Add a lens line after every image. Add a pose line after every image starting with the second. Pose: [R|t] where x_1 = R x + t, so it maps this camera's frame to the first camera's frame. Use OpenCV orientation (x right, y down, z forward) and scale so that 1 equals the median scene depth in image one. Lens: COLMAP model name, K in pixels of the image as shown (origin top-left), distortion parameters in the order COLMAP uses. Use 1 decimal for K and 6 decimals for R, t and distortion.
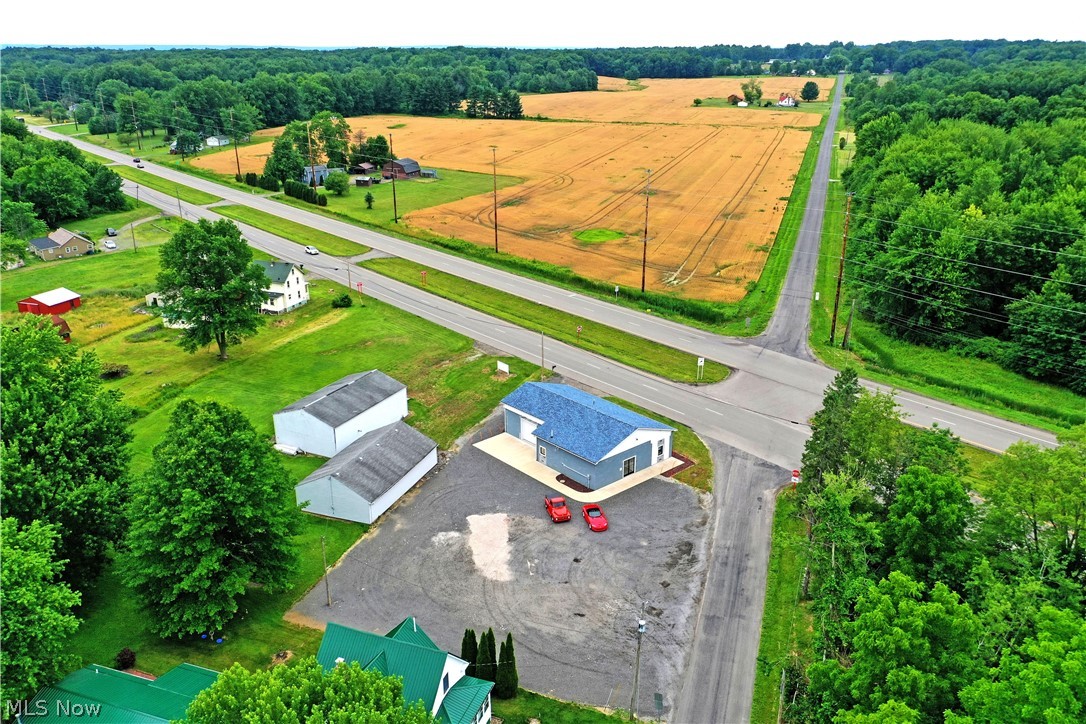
lens RADIAL K [[861.8, 0, 538.9], [0, 861.8, 363.7], [0, 0, 1]] dist [0.026898, -0.000024]
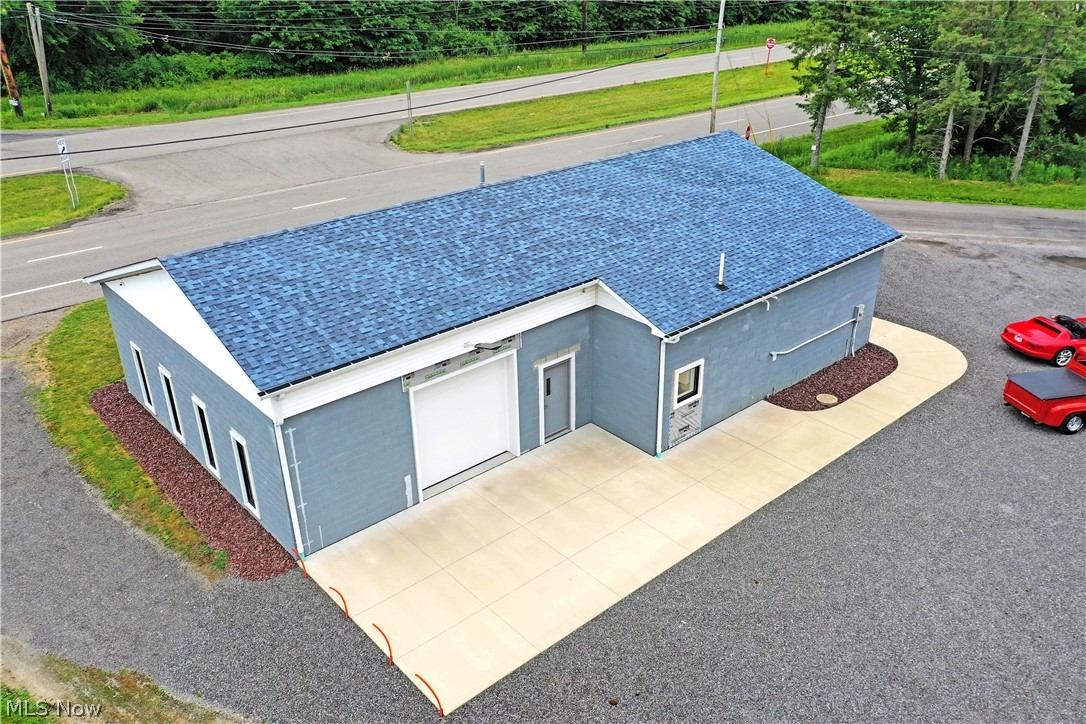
lens RADIAL K [[861.8, 0, 538.9], [0, 861.8, 363.7], [0, 0, 1]] dist [0.026898, -0.000024]
pose [[-0.002555, -0.431522, 0.902099, -0.187113], [0.359216, 0.841494, 0.403549, -0.003447], [-0.933251, 0.325079, 0.152860, 0.996786]]
